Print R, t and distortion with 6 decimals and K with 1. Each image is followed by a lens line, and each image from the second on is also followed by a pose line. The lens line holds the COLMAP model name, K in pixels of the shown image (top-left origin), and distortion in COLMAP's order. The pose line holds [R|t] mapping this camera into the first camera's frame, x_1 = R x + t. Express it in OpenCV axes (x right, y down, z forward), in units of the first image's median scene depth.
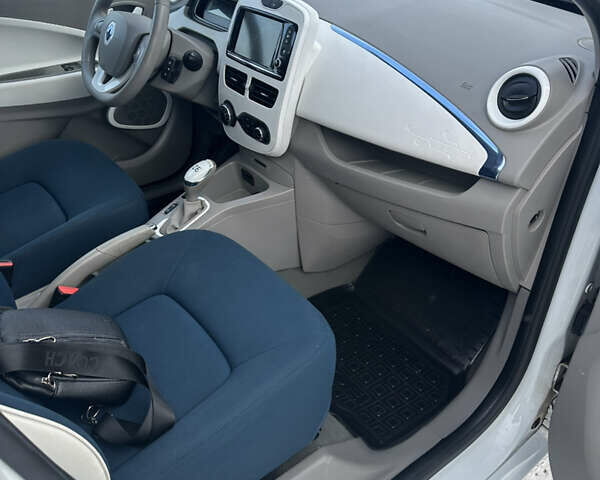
lens RADIAL K [[564.8, 0, 300.0], [0, 564.8, 240.0], [0, 0, 1]] dist [0.173492, -0.366009]
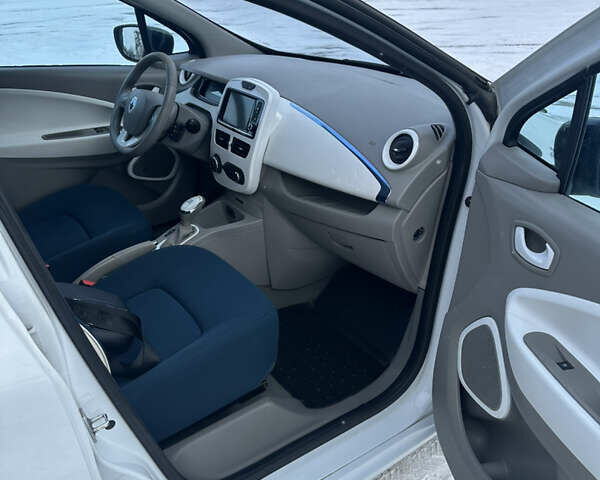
lens RADIAL K [[569.5, 0, 303.4], [0, 569.5, 243.5], [0, 0, 1]] dist [0.116457, -0.208447]
pose [[0.999459, 0.025931, -0.020212, 0.114917], [-0.028304, 0.991415, -0.127654, 0.135946], [0.016728, 0.128157, 0.991613, -0.318648]]
